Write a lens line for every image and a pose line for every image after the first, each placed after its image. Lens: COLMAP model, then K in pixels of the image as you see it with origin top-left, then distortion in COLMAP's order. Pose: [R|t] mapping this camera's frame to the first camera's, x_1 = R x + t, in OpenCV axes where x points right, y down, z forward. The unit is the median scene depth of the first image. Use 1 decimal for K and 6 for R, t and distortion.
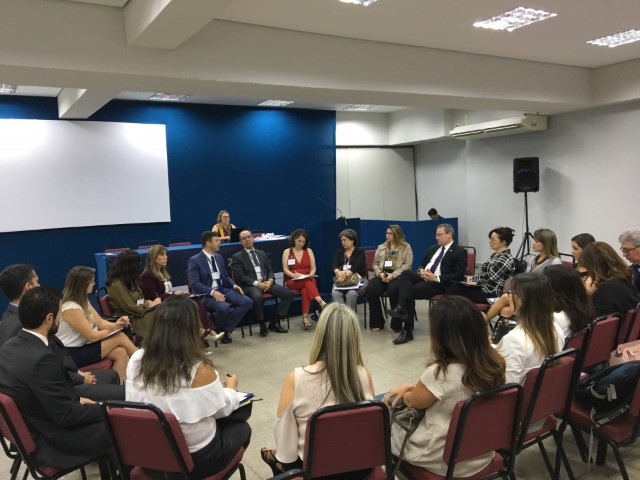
lens RADIAL K [[552.0, 0, 320.0], [0, 552.0, 240.0], [0, 0, 1]] dist [0.161116, -0.200142]
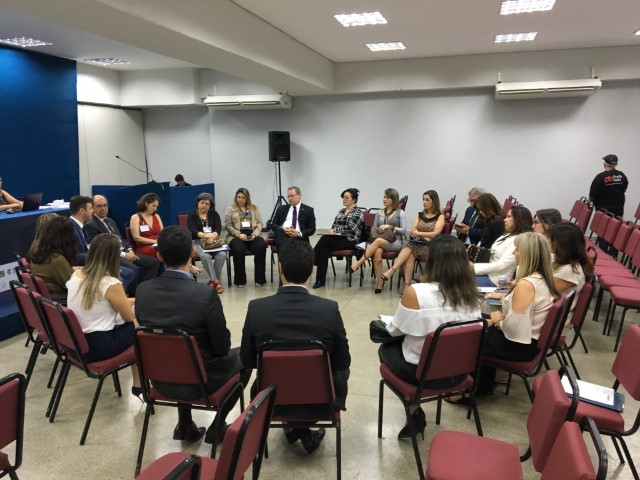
lens RADIAL K [[552.0, 0, 320.0], [0, 552.0, 240.0], [0, 0, 1]] dist [0.161116, -0.200142]
pose [[0.756332, -0.068809, 0.650559, -0.332343], [0.035447, 0.997303, 0.064274, 0.007055], [-0.653227, -0.025552, 0.756731, 0.070238]]
